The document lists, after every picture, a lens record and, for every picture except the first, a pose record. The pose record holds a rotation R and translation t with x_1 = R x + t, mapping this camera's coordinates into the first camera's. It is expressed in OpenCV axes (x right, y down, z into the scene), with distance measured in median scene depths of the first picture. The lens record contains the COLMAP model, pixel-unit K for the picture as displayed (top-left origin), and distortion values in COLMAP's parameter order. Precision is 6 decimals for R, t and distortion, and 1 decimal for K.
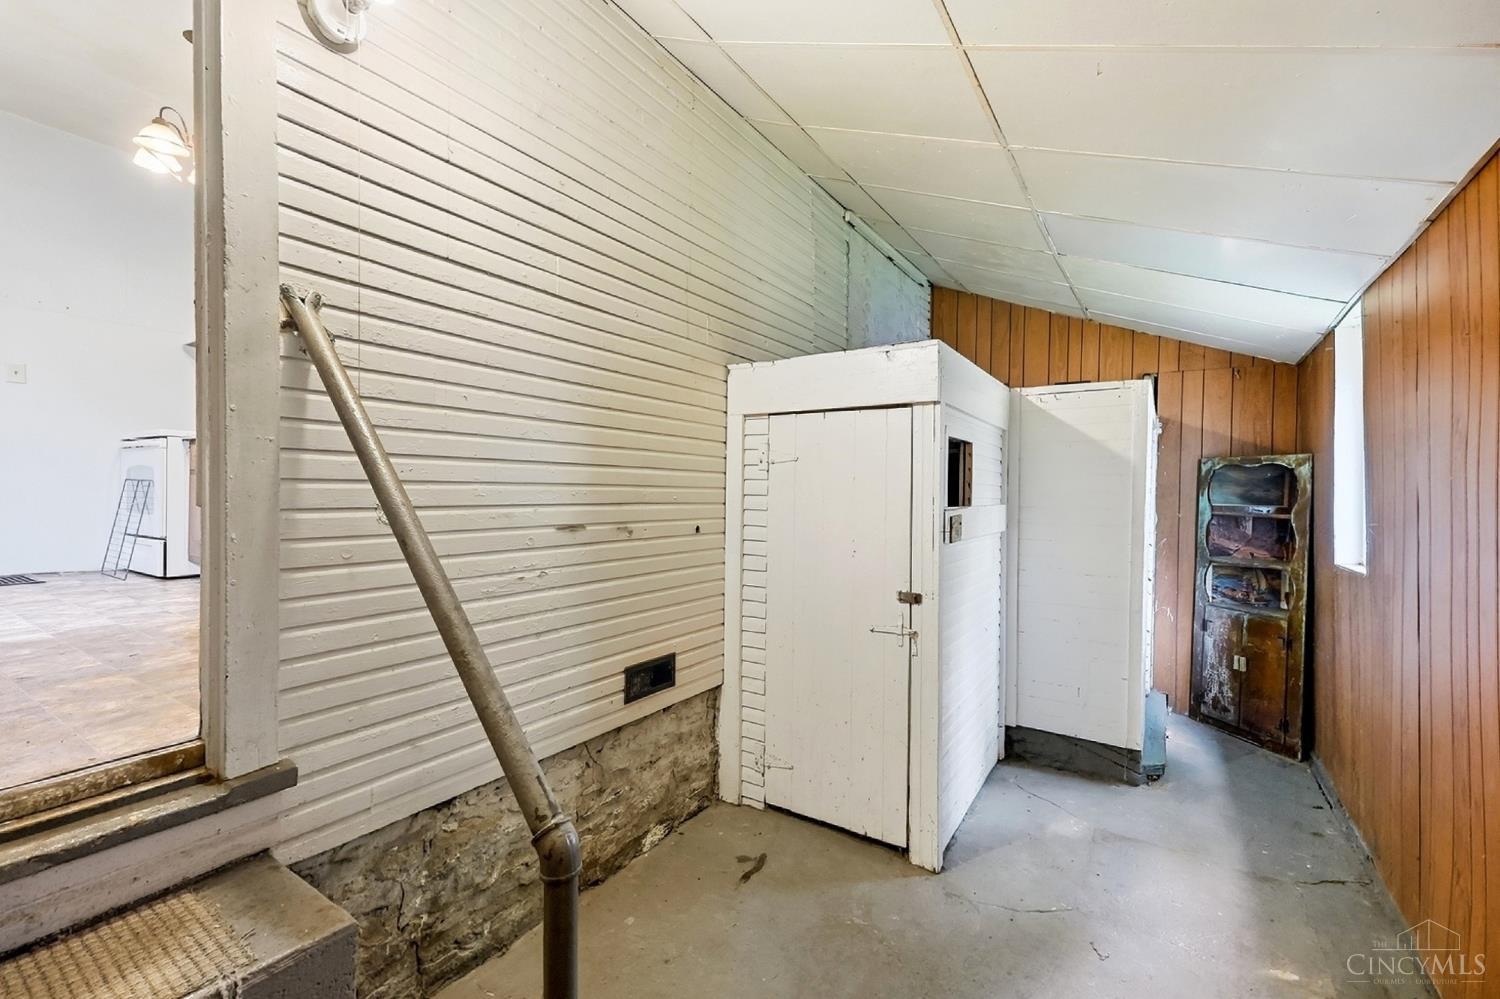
lens RADIAL K [[634.5, 0, 750.9], [0, 634.5, 503.9], [0, 0, 1]] dist [0.023180, -0.008802]
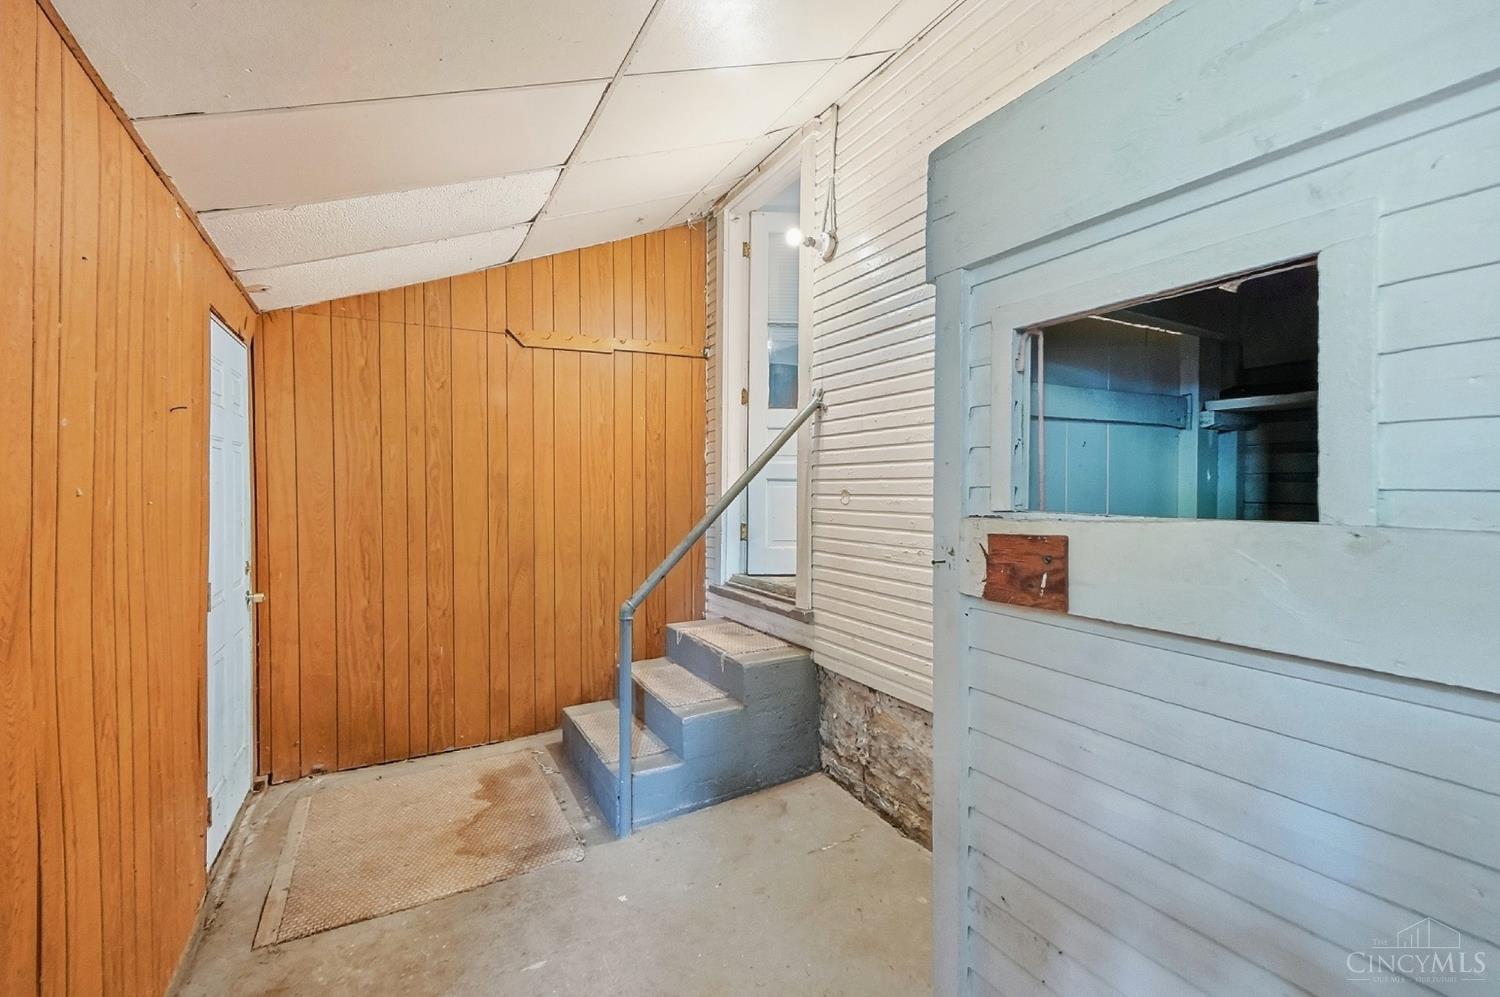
lens RADIAL K [[655.5, 0, 748.3], [0, 655.5, 489.1], [0, 0, 1]] dist [0.015535, -0.000495]
pose [[-0.471689, -0.003171, -0.881759, 1.049911], [-0.017613, 0.999828, 0.005826, -0.013251], [0.881589, 0.018278, -0.471664, 1.479487]]
